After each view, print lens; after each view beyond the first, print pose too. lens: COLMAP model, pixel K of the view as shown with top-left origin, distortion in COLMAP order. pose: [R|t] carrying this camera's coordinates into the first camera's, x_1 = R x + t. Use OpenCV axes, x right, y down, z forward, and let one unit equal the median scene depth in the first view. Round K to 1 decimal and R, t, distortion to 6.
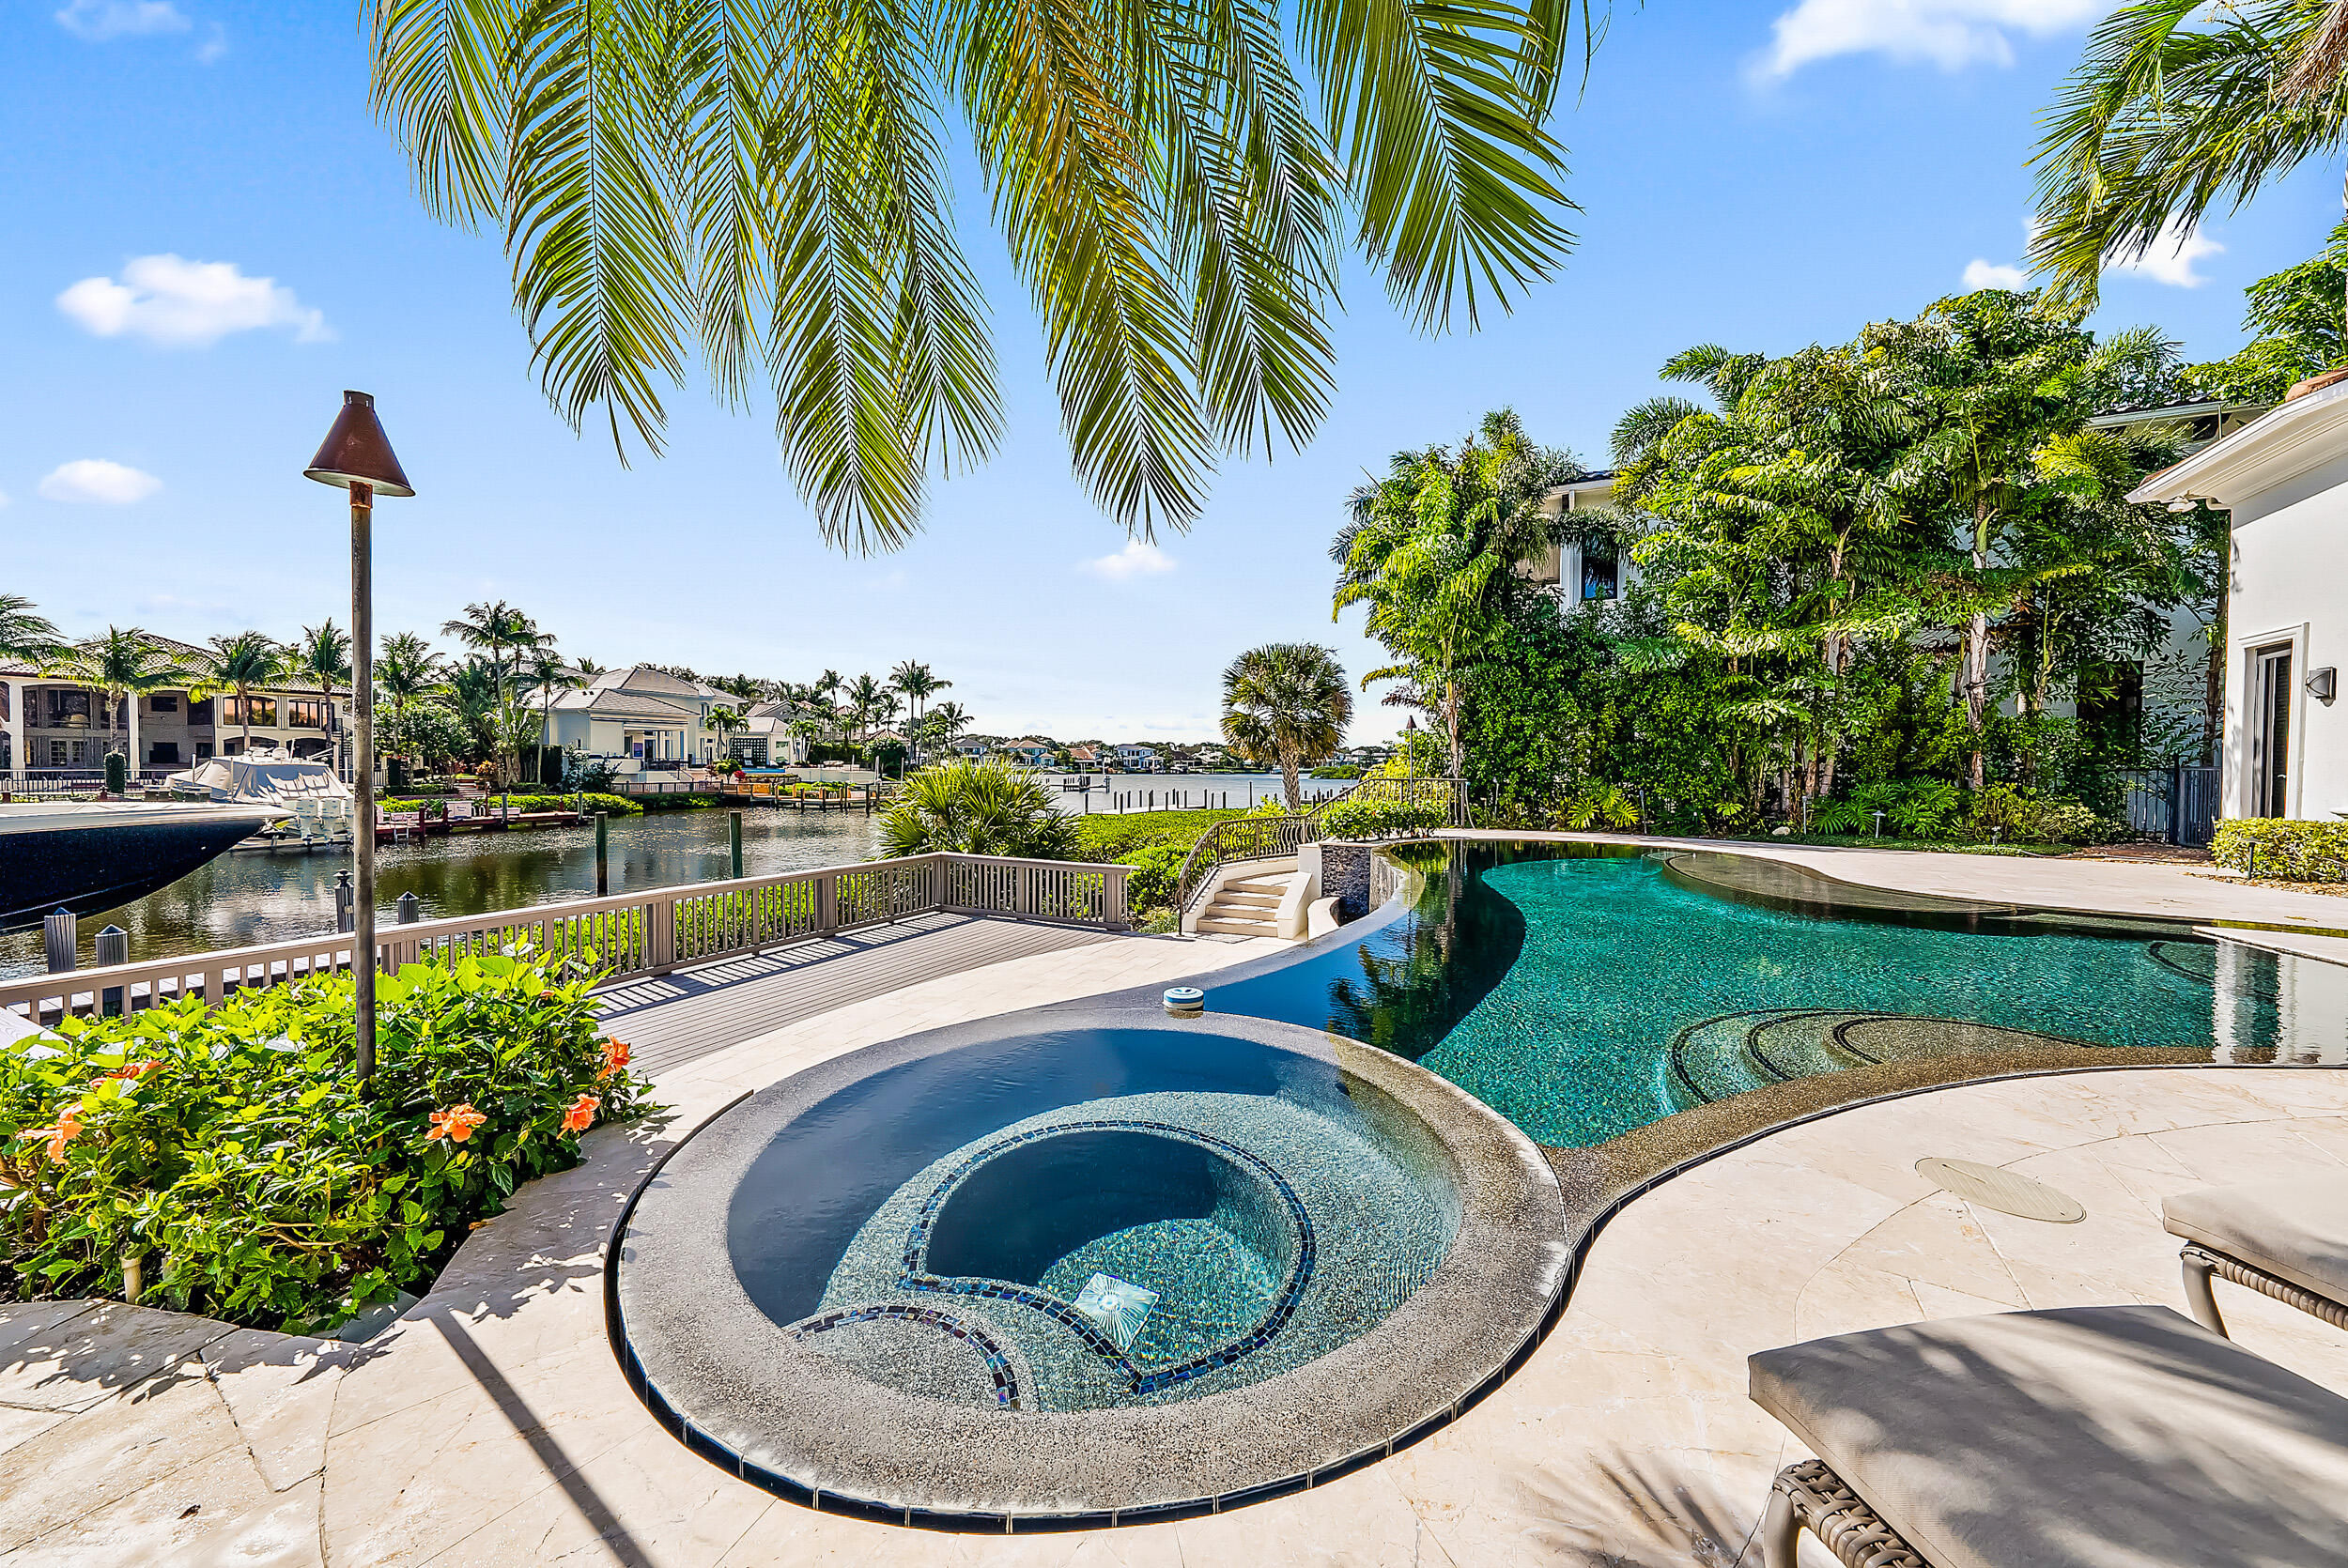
lens RADIAL K [[795.4, 0, 1184.0], [0, 795.4, 786.1], [0, 0, 1]] dist [-0.002261, -0.000113]
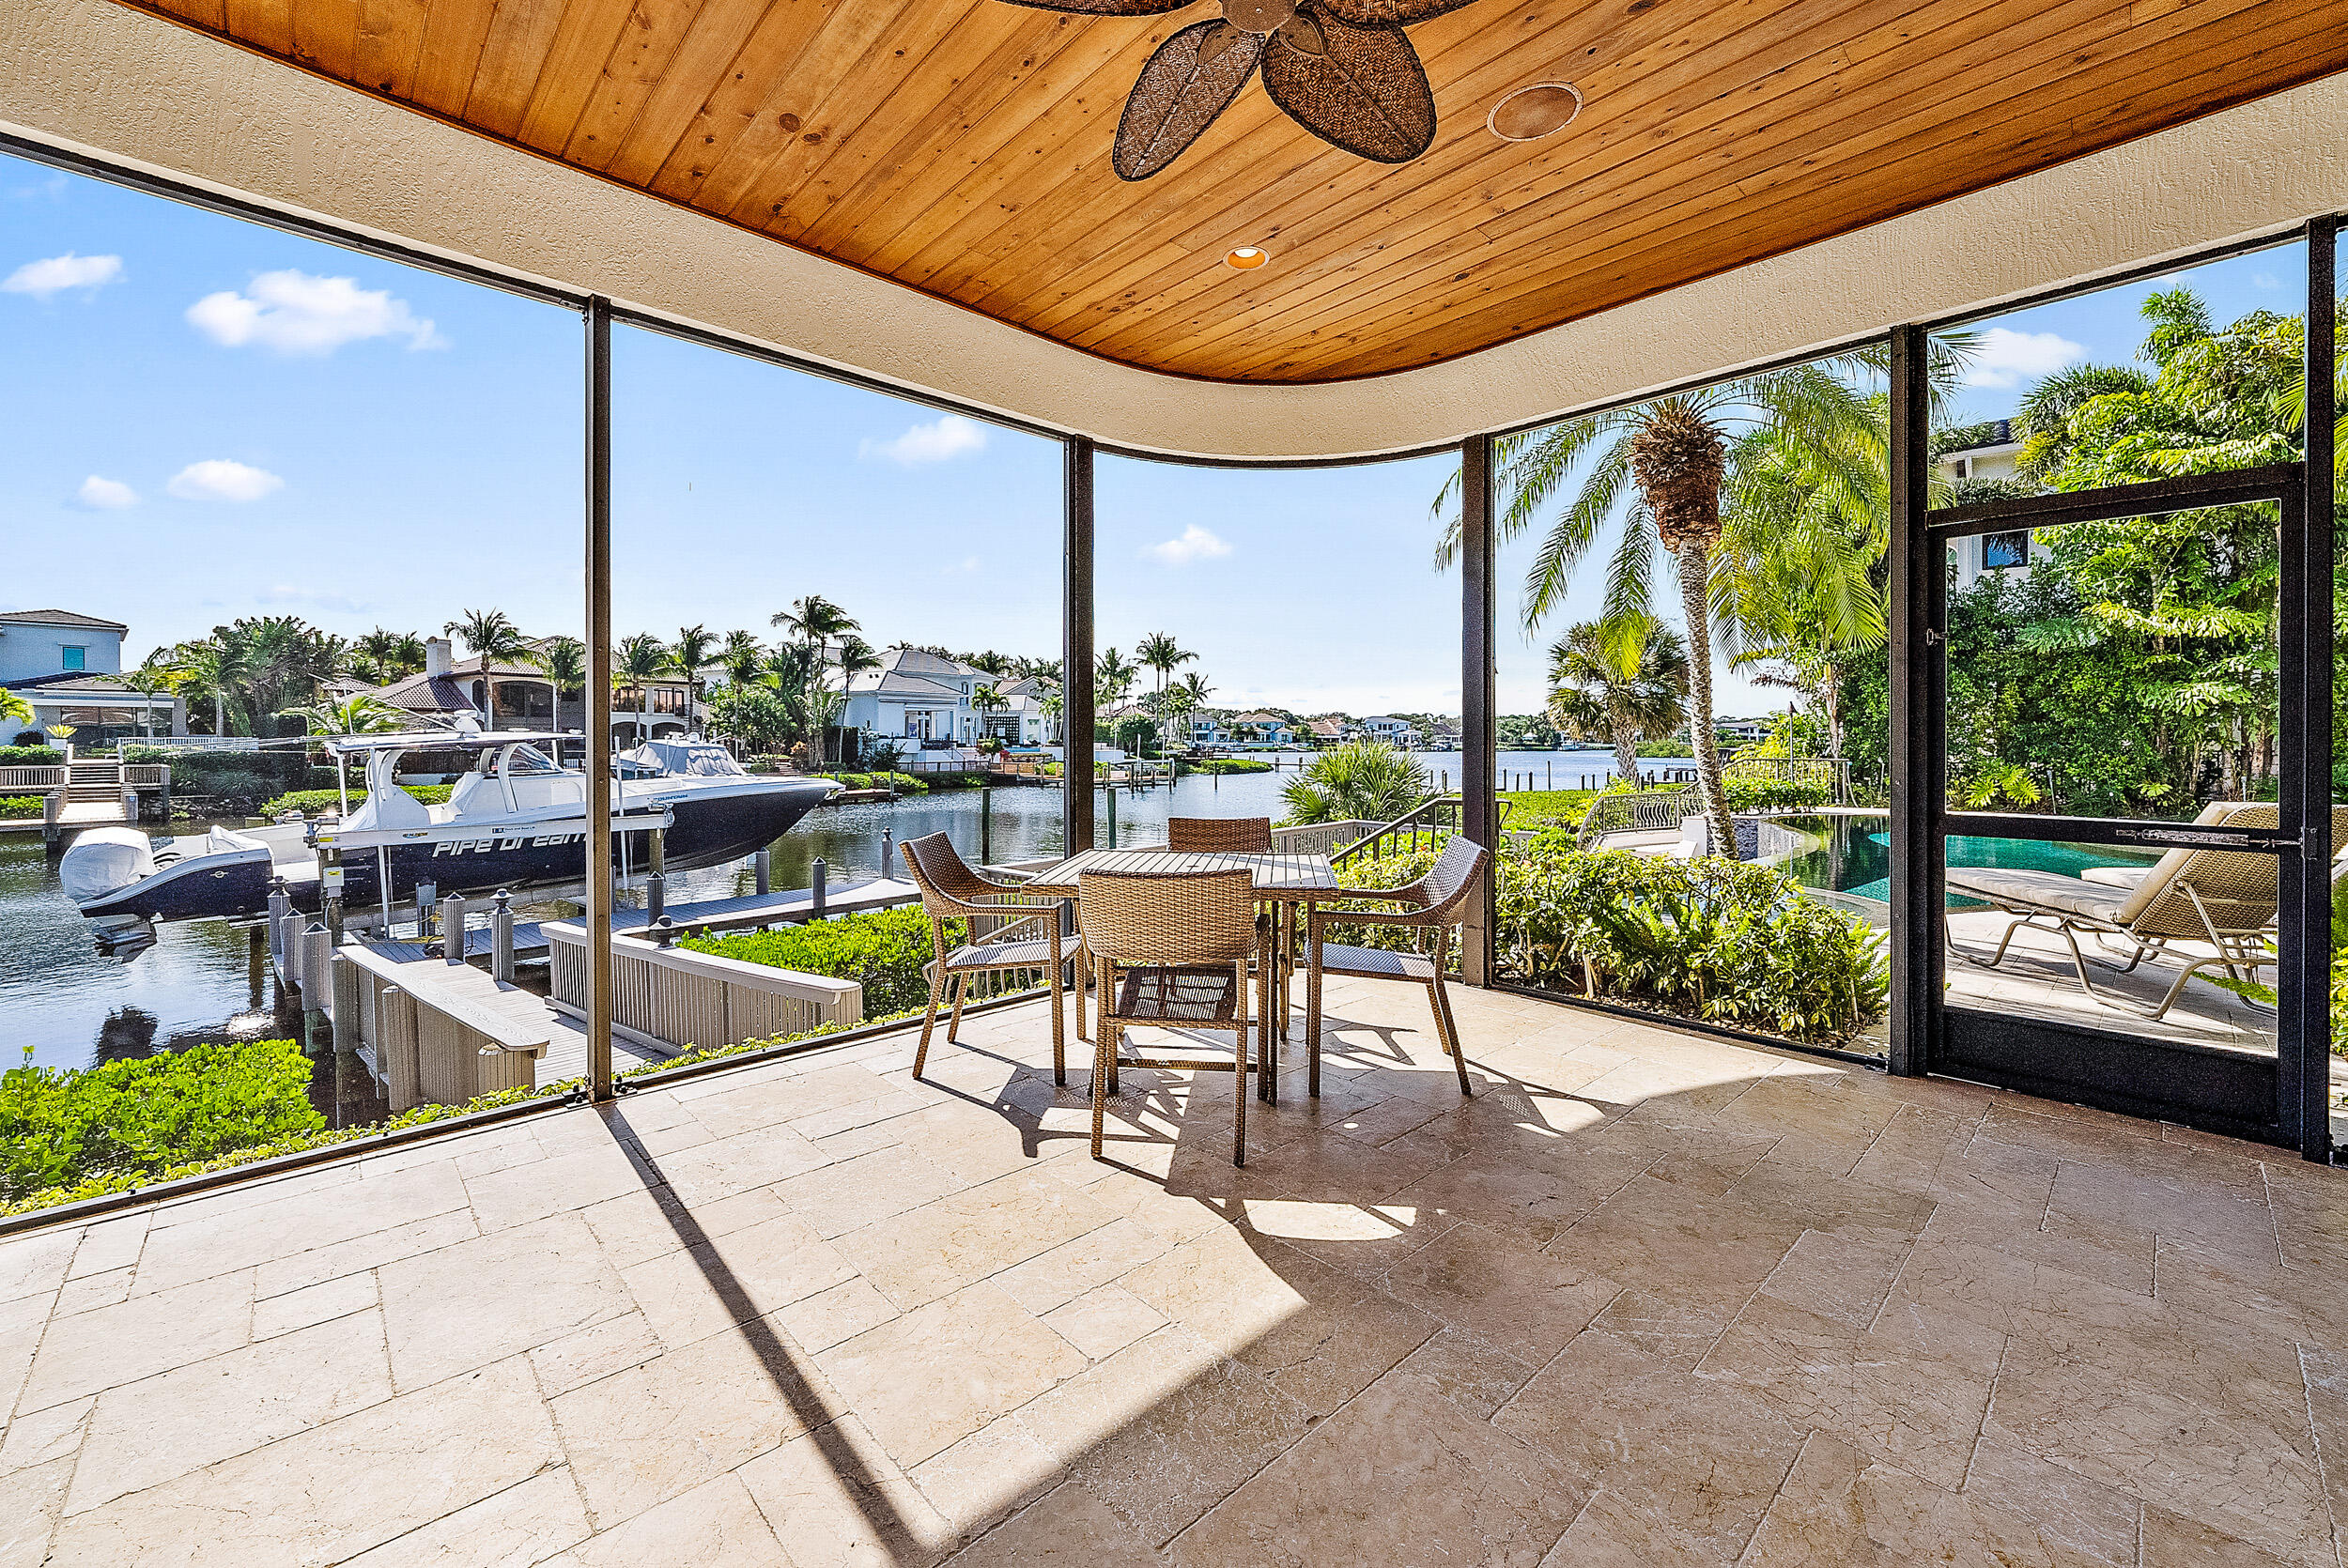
lens RADIAL K [[934.7, 0, 1199.5], [0, 934.7, 747.4], [0, 0, 1]] dist [-0.000839, 0.000124]
pose [[0.967717, -0.003169, -0.252020, -0.047883], [-0.001865, 0.999804, -0.019730, 0.000464], [0.252033, 0.019563, 0.967521, -0.119756]]
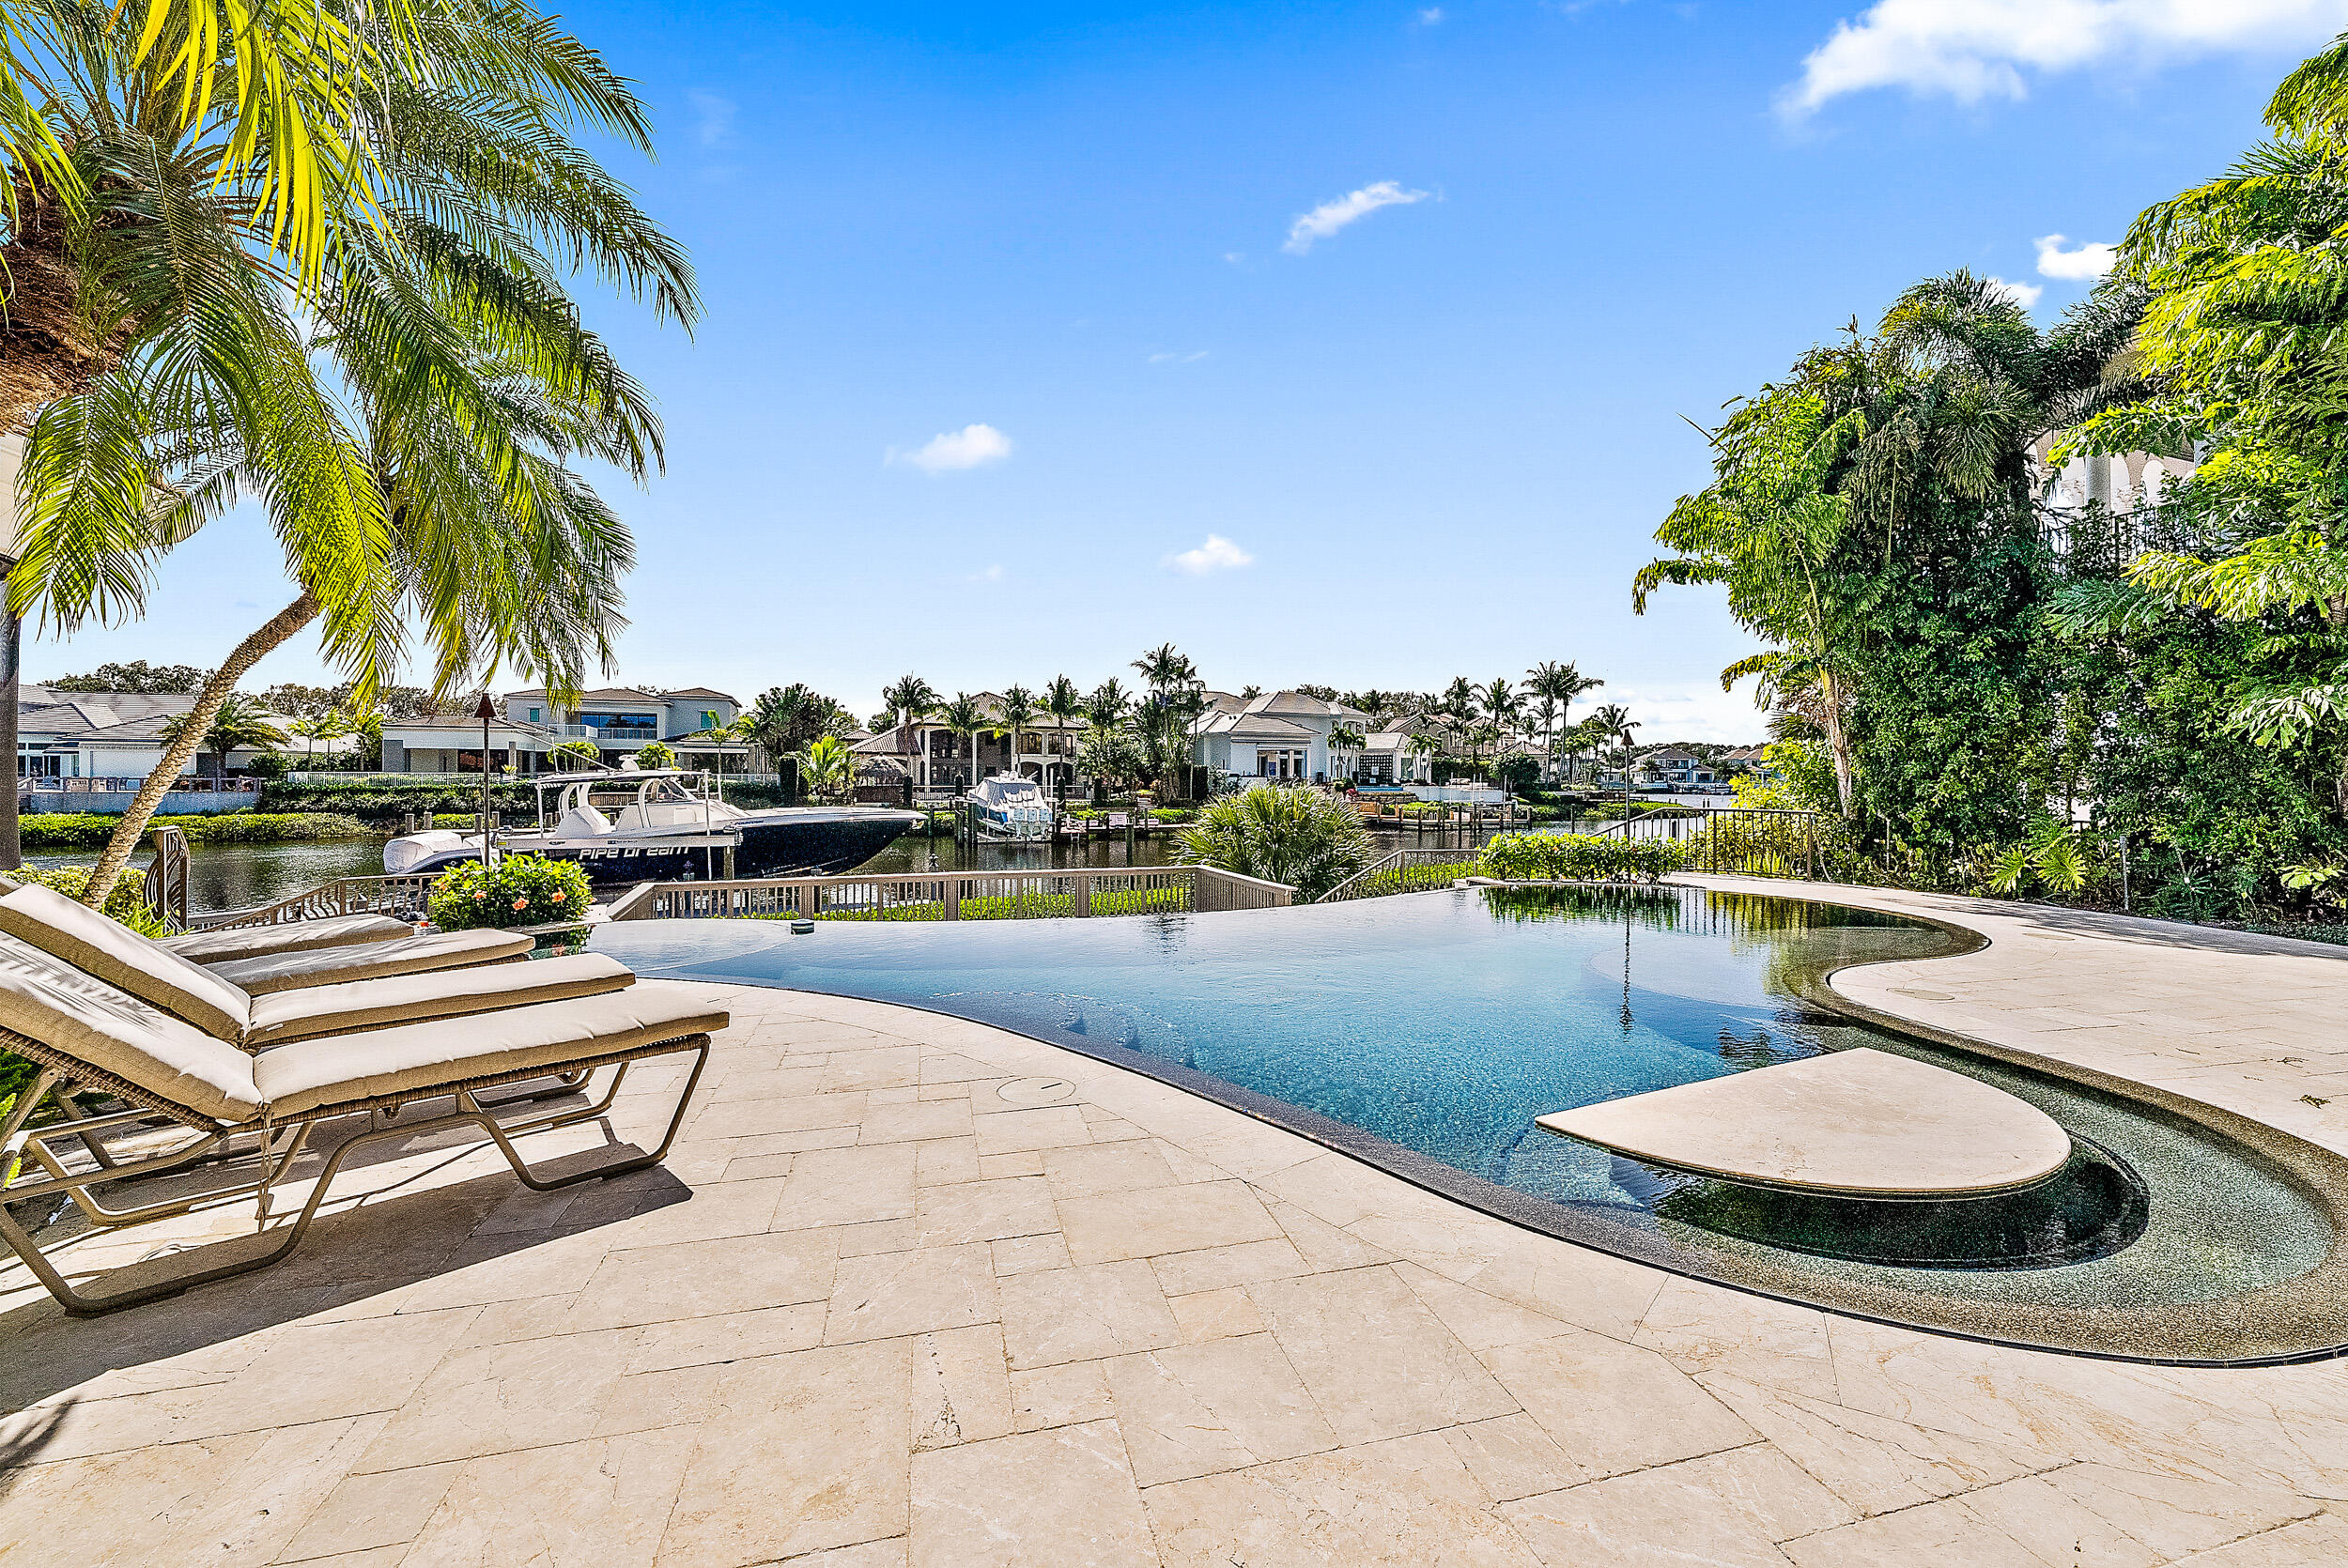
lens RADIAL K [[946.5, 0, 1188.9], [0, 946.5, 761.2], [0, 0, 1]] dist [0.001277, 0.000167]
pose [[0.731223, -0.013565, -0.682003, 0.162966], [-0.019555, 0.998975, -0.040835, -0.002386], [0.681858, 0.043196, 0.730208, 0.001048]]
